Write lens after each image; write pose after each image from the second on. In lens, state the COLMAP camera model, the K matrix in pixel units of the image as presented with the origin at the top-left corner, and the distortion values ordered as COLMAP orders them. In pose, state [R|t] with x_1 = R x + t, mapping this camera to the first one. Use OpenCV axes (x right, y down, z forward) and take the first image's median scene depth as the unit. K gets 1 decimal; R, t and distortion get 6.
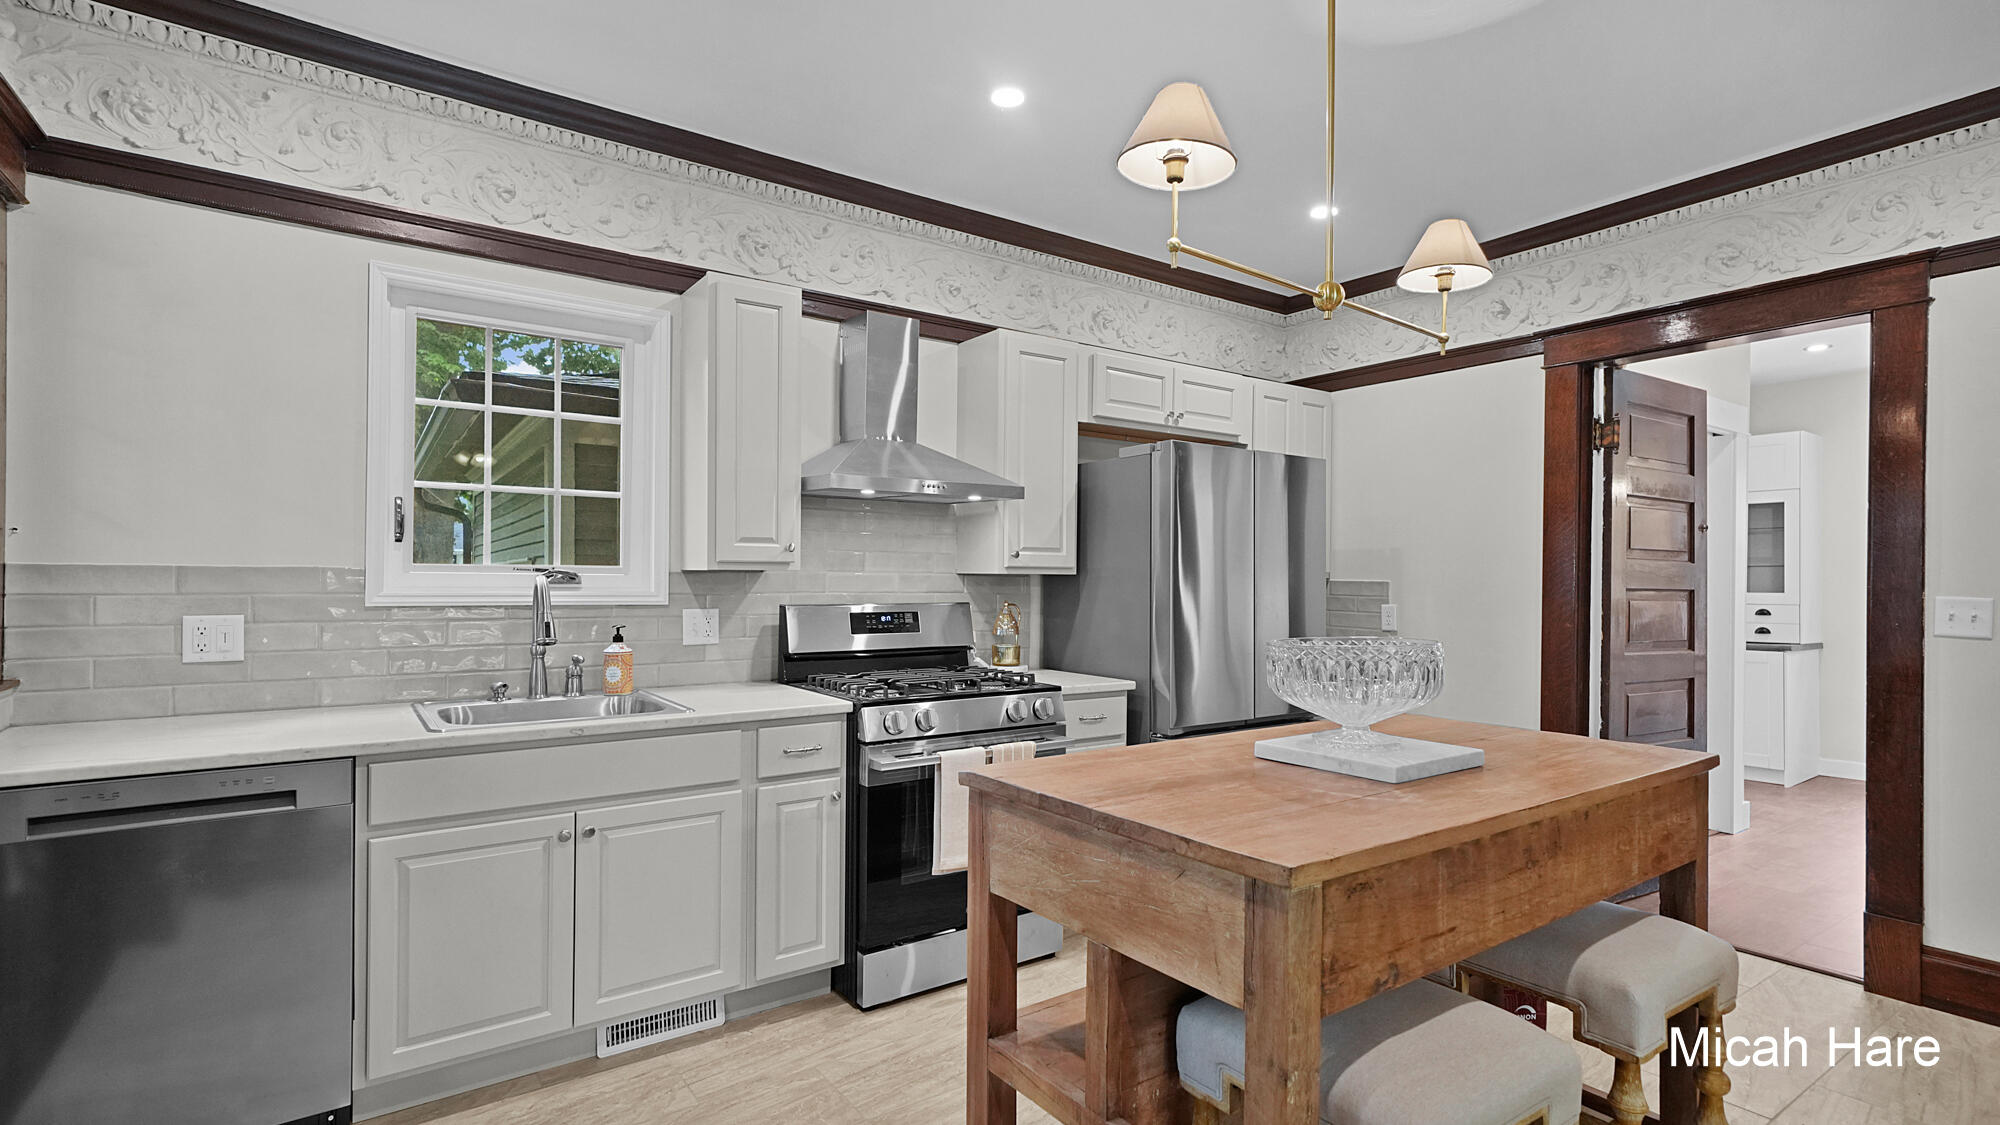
lens RADIAL K [[916.8, 0, 1000.0], [0, 916.8, 562.5], [0, 0, 1]] dist [0.000201, -0.000072]
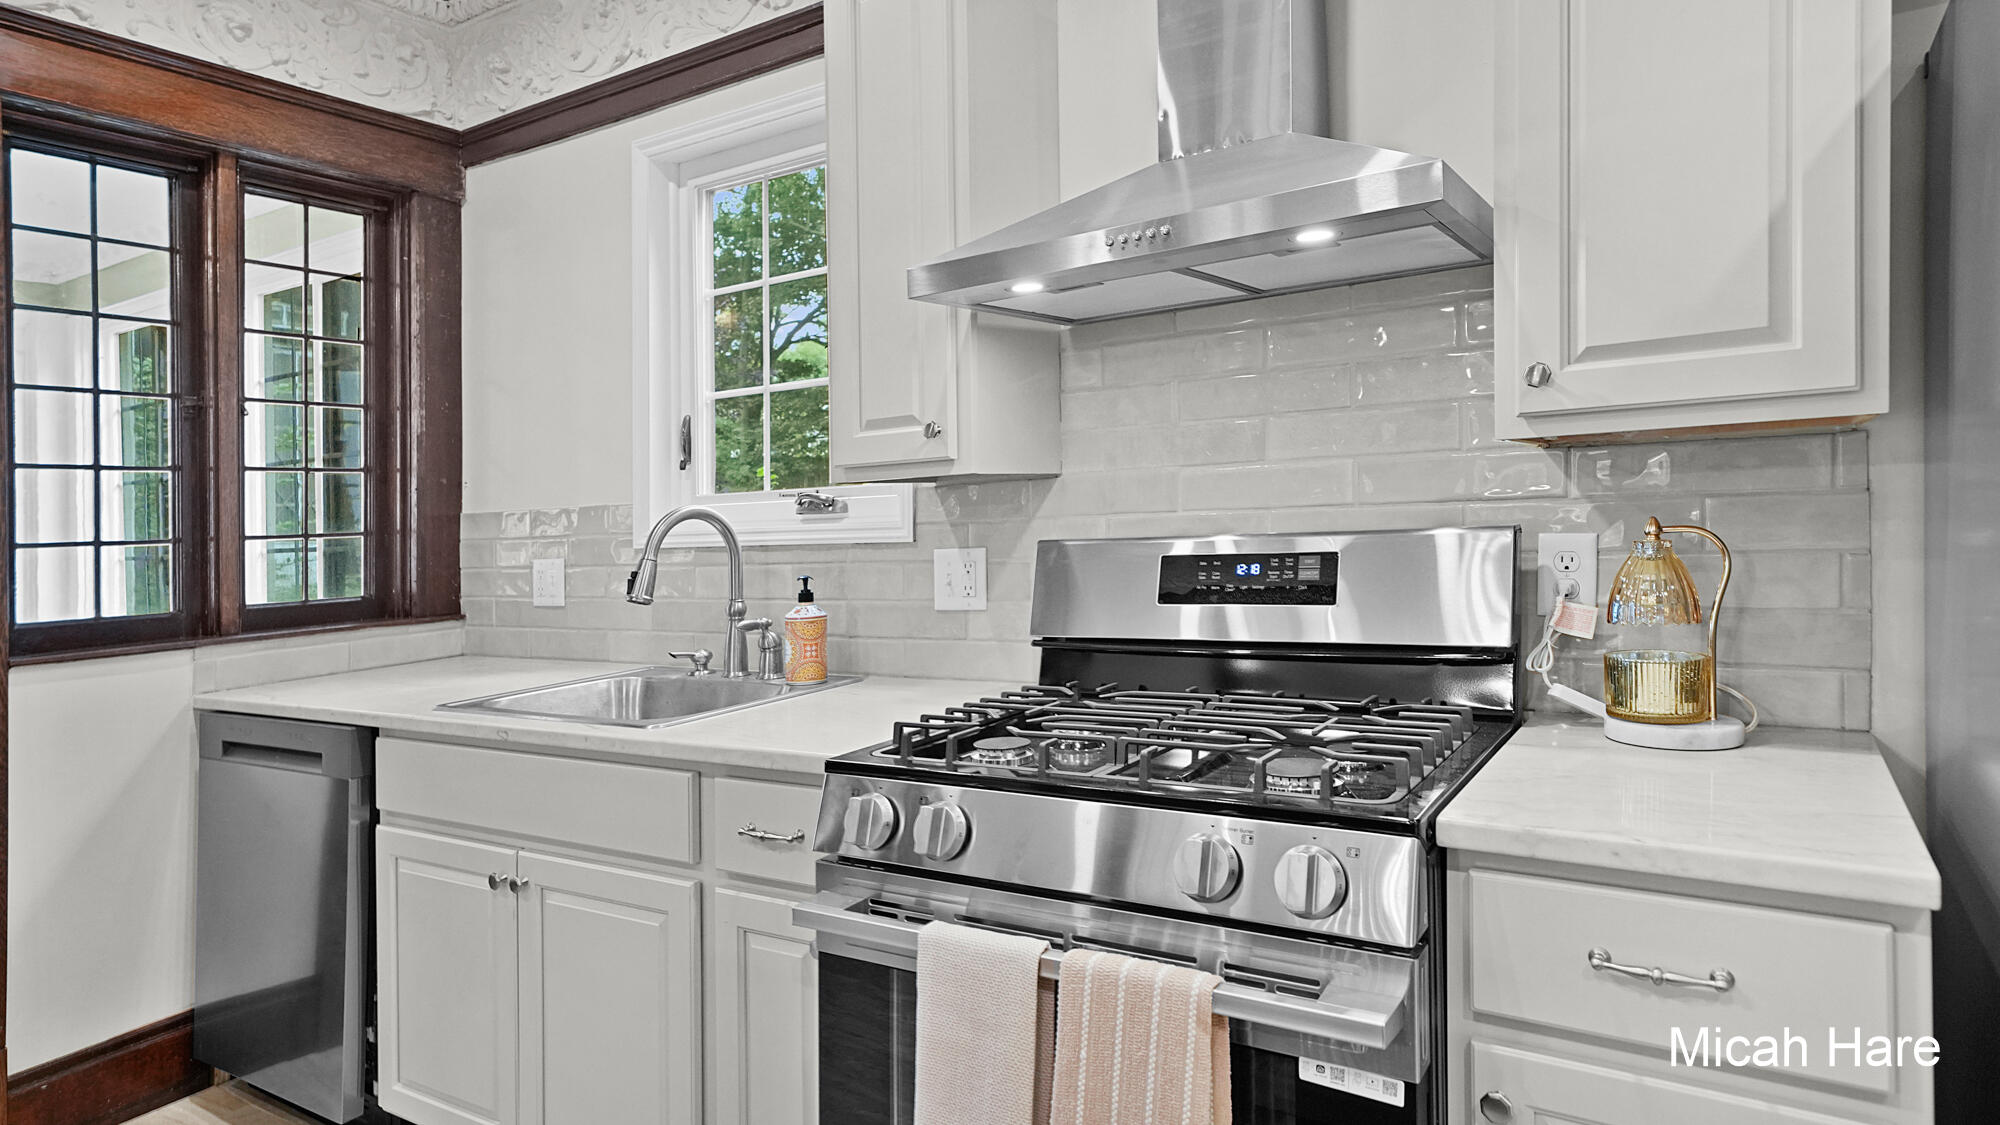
lens RADIAL K [[1158.5, 0, 997.1], [0, 1158.5, 524.9], [0, 0, 1]] dist [-0.000478, 0.000045]
pose [[0.374889, -0.013100, -0.926977, 0.359701], [0.063115, 0.997941, 0.011423, 0.029517], [0.924919, -0.062788, 0.374944, 0.758226]]
